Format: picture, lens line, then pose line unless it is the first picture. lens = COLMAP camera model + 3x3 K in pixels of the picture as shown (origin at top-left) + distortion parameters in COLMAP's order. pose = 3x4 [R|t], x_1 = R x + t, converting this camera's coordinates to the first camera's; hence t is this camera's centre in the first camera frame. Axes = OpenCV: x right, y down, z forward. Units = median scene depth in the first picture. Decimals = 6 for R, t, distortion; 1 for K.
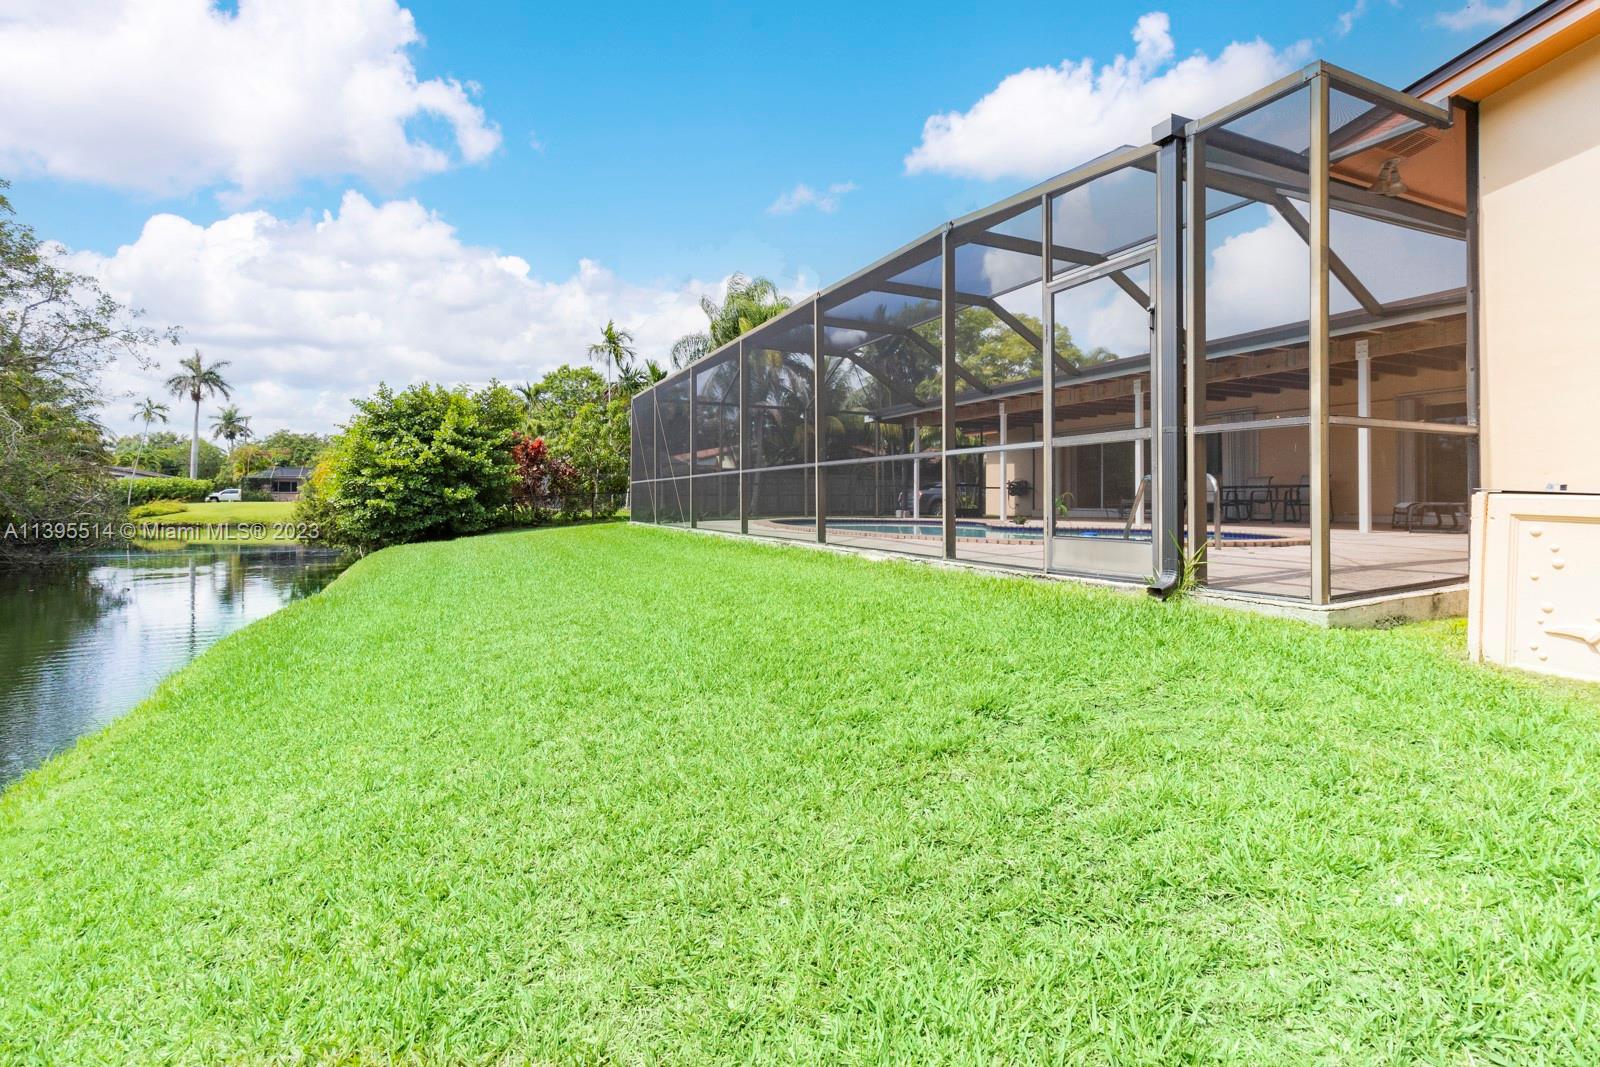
lens RADIAL K [[741.3, 0, 794.1], [0, 741.3, 505.7], [0, 0, 1]] dist [0.002508, 0.000900]
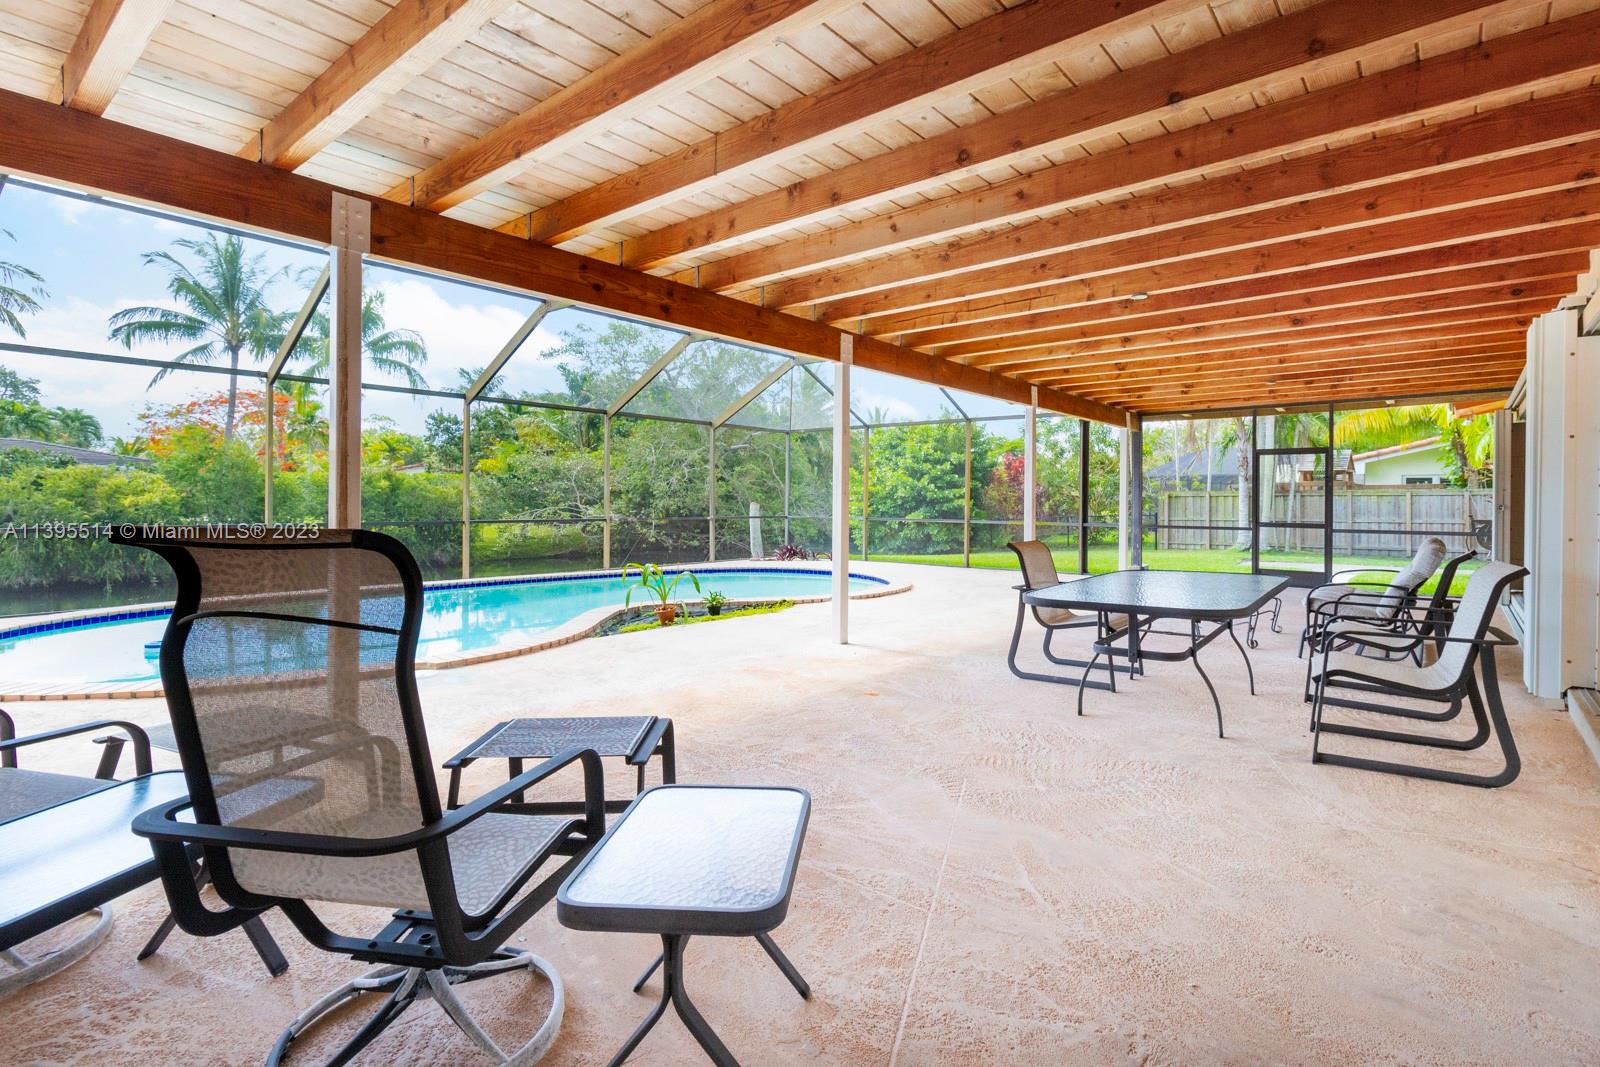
lens RADIAL K [[741.3, 0, 803.5], [0, 741.3, 518.3], [0, 0, 1]] dist [0.002508, 0.000900]
pose [[0.455937, 0.014412, -0.889895, 0.510724], [-0.006304, 0.999896, 0.012963, -0.031765], [0.889989, -0.000300, 0.455981, 0.429610]]
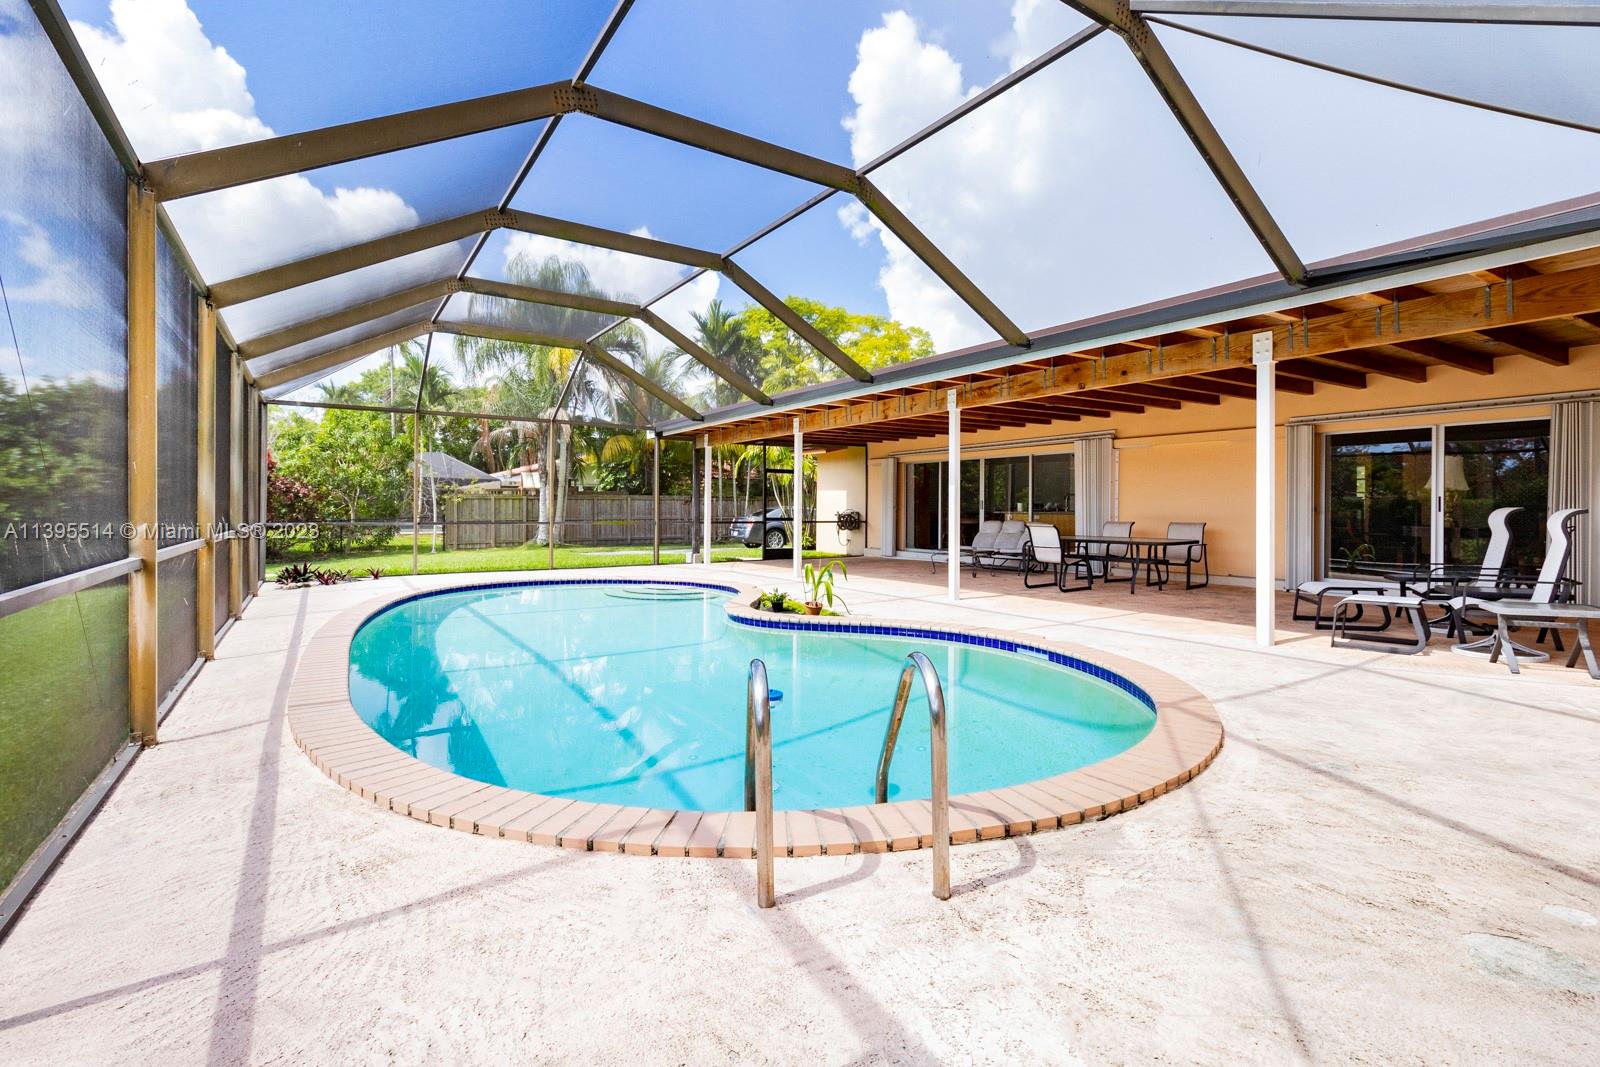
lens RADIAL K [[741.3, 0, 802.3], [0, 741.3, 521.9], [0, 0, 1]] dist [0.002508, 0.000900]
pose [[0.989249, -0.000640, 0.146237, 0.130899], [-0.000854, 0.999948, 0.010149, -0.031580], [-0.146235, -0.010165, 0.989198, 0.197287]]
